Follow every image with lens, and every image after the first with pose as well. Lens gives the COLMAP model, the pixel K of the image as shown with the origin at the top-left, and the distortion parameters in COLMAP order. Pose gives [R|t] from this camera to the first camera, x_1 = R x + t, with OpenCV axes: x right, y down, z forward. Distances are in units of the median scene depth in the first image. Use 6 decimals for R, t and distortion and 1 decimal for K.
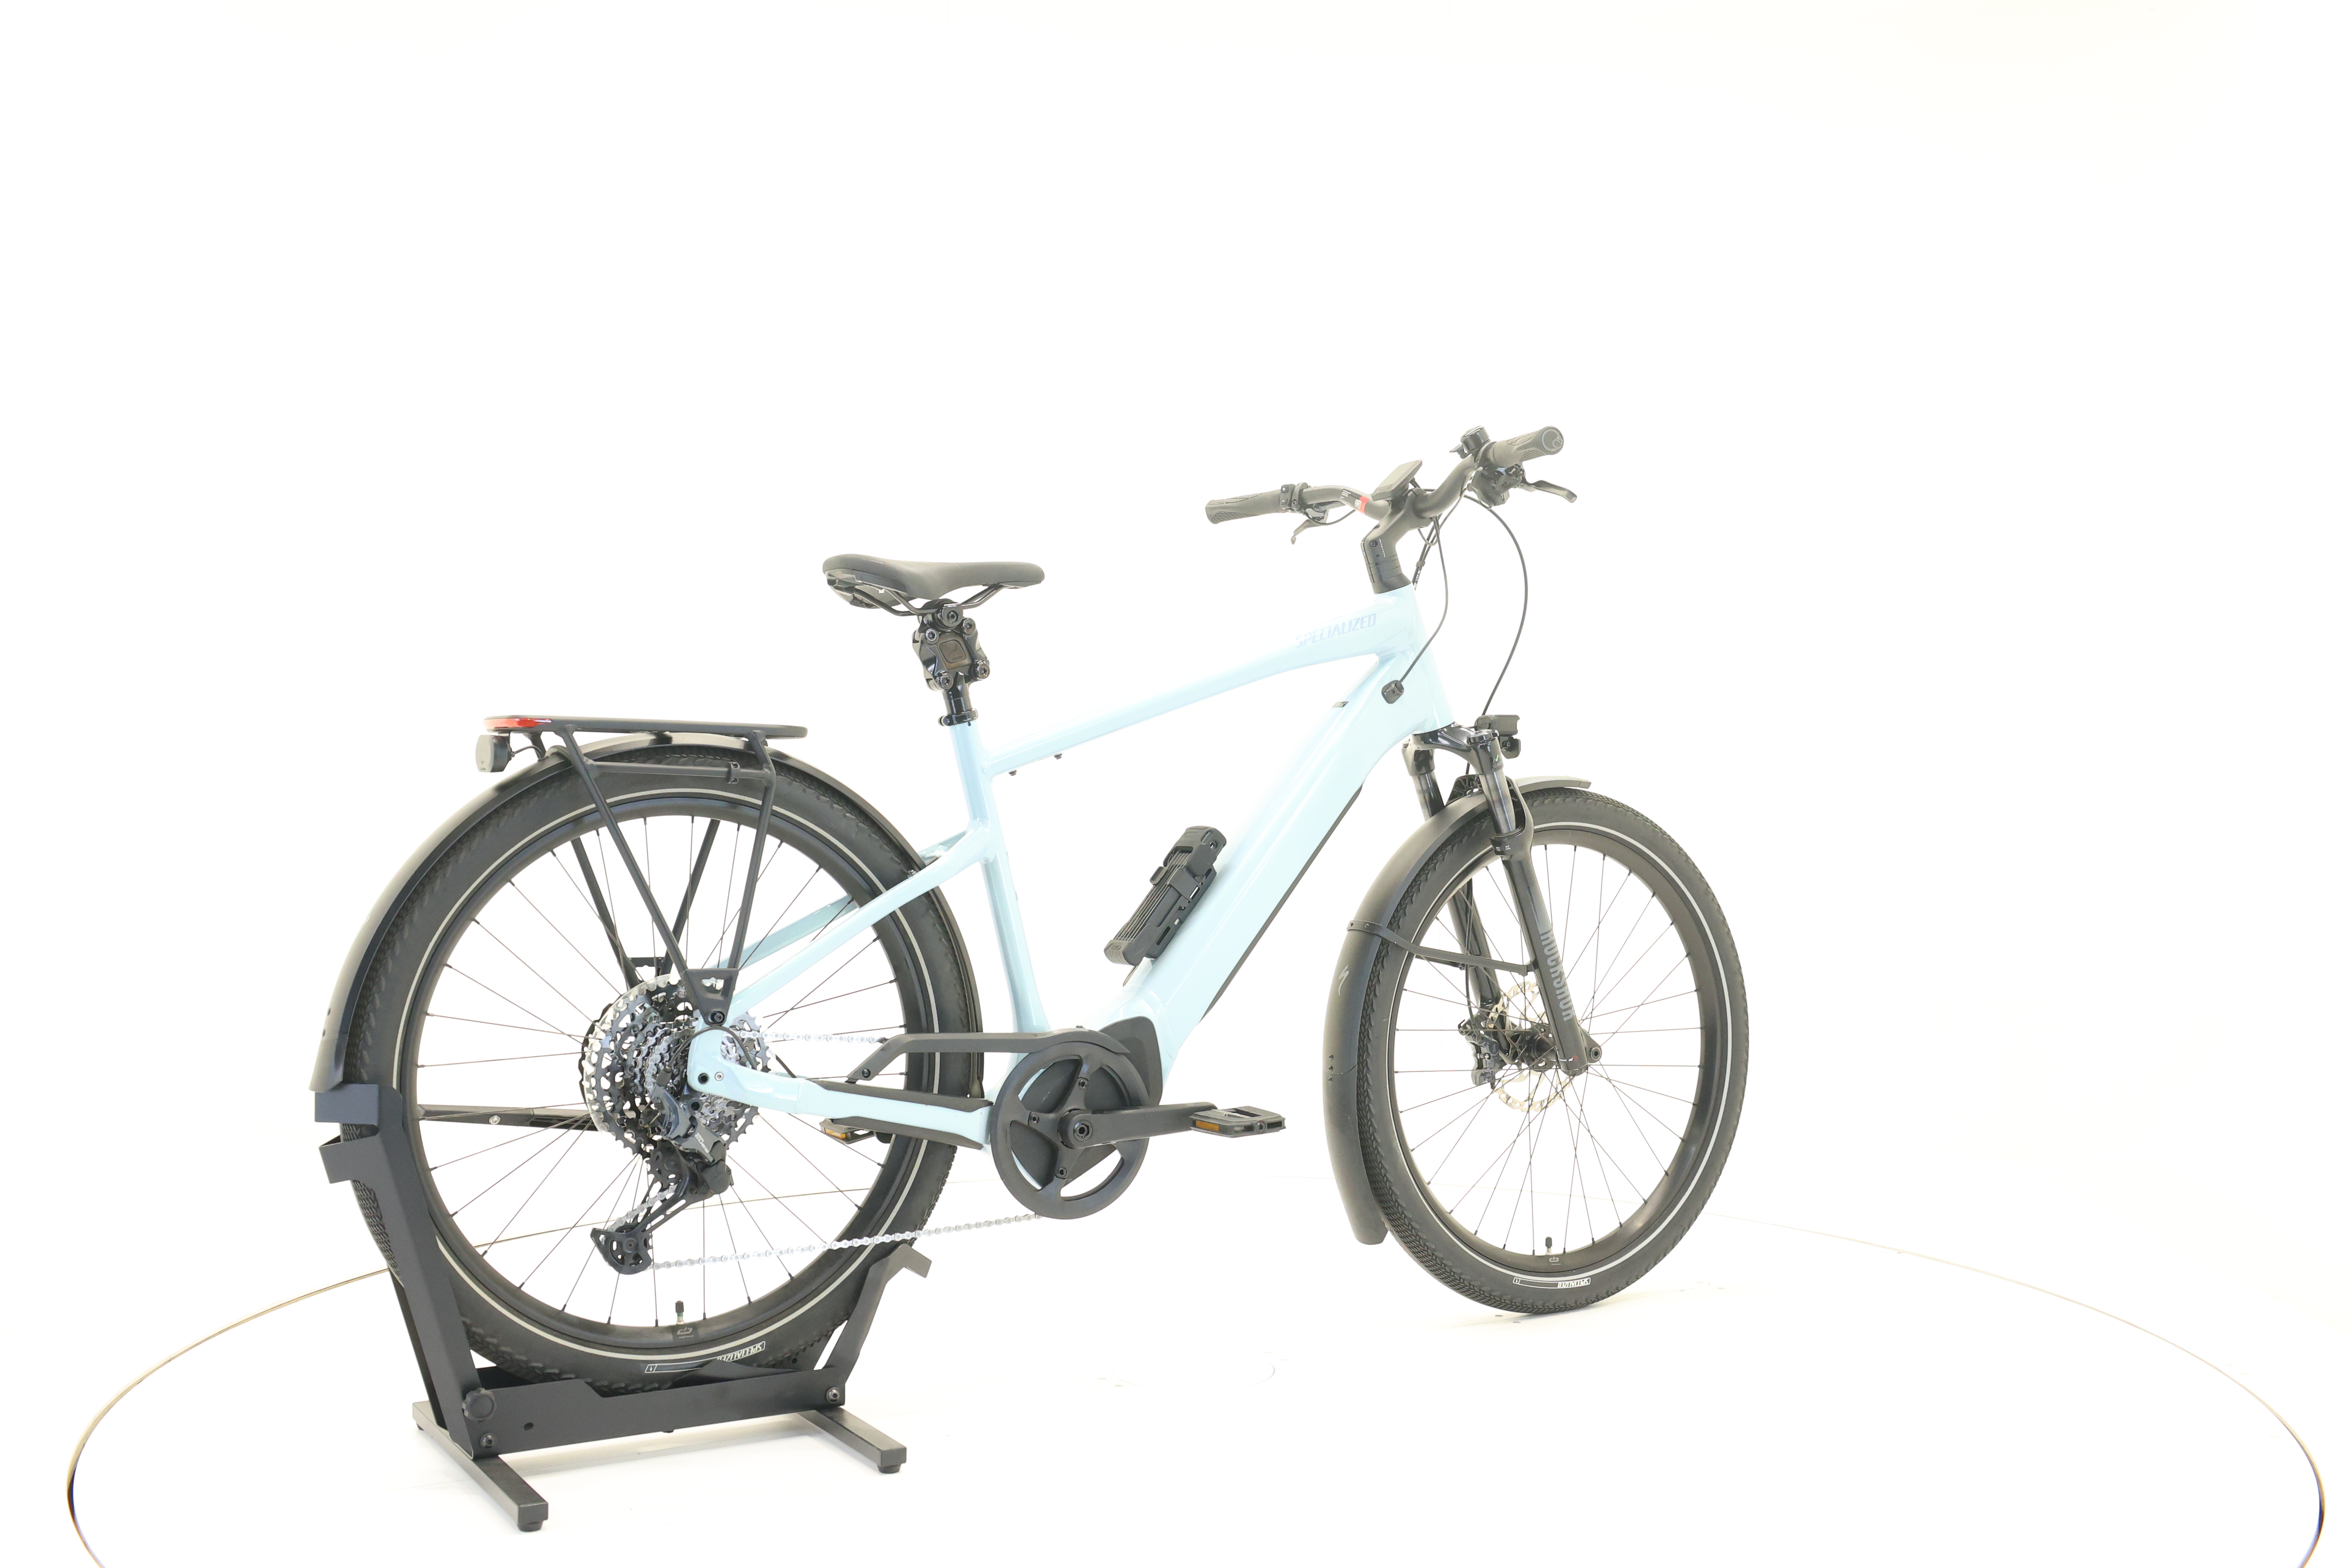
lens RADIAL K [[2431.1, 0, 1170.9], [0, 2431.1, 792.8], [0, 0, 1]] dist [0.021043, 0.000000]
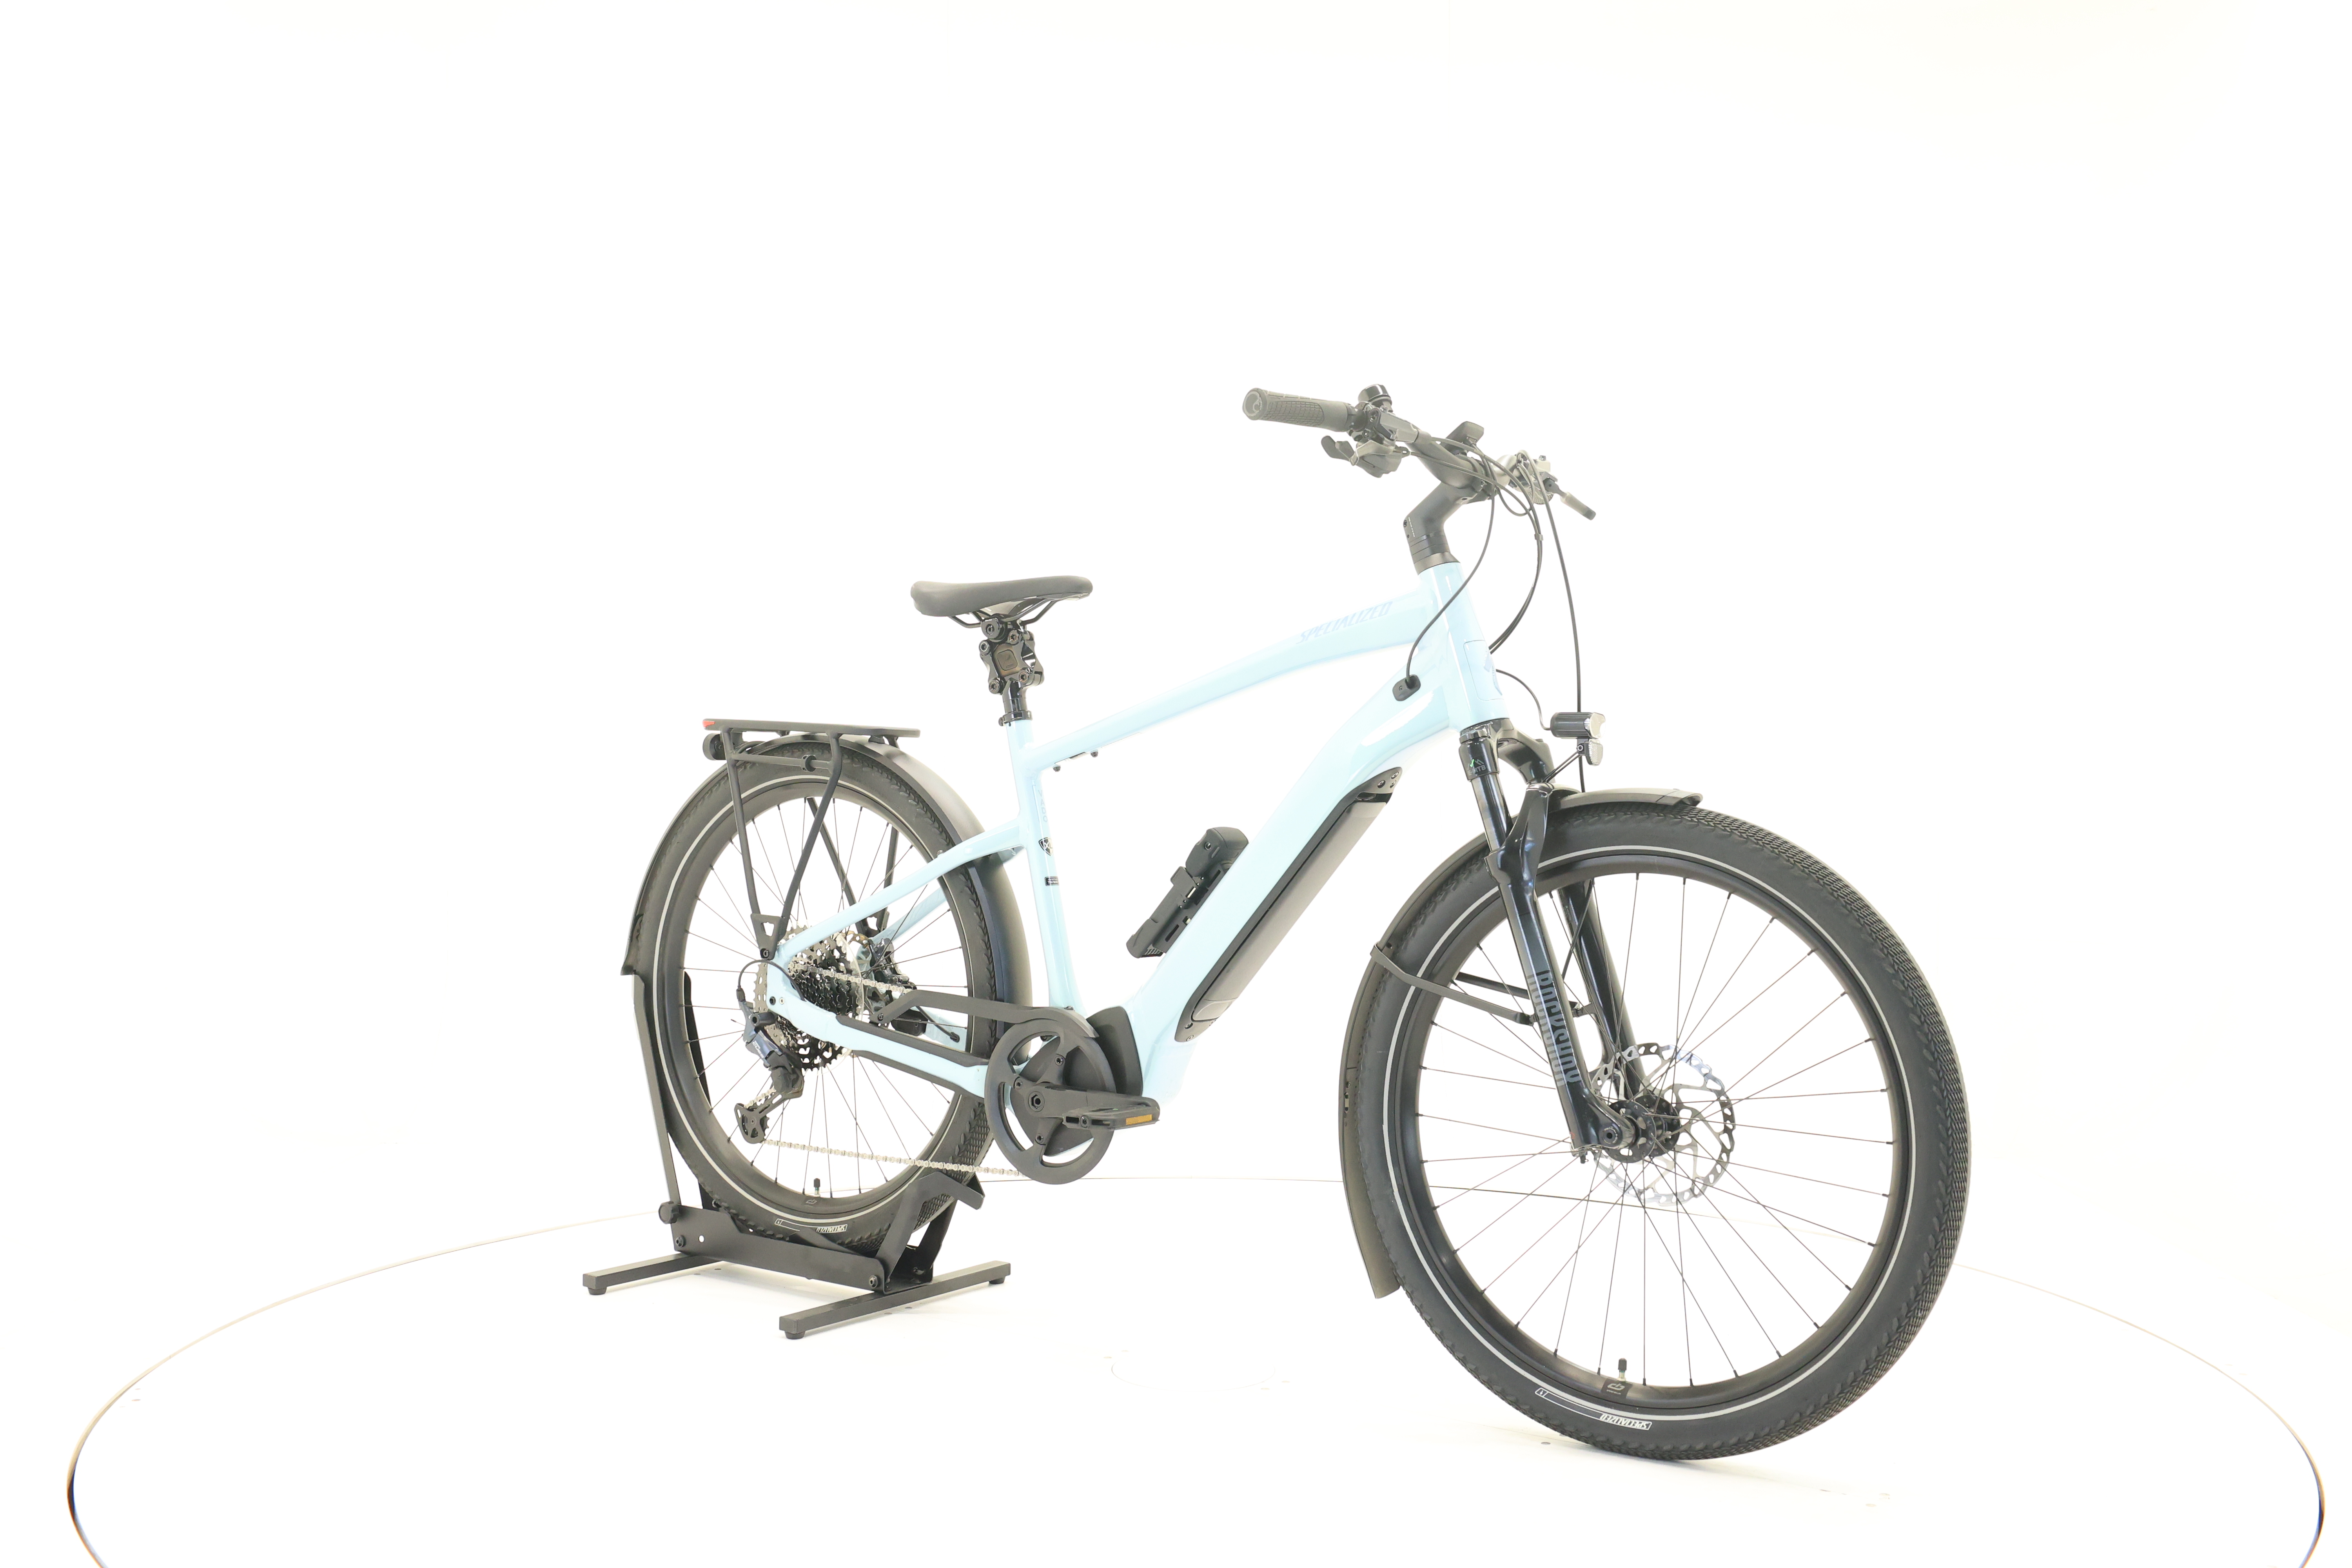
lens RADIAL K [[2431.1, 0, 1177.4], [0, 2431.1, 769.1], [0, 0, 1]] dist [0.021043, 0.000000]
pose [[0.393703, 0.014213, -0.919128, 0.964735], [-0.028959, 0.999576, 0.003053, -0.012861], [0.918781, 0.025415, 0.393948, 0.622549]]
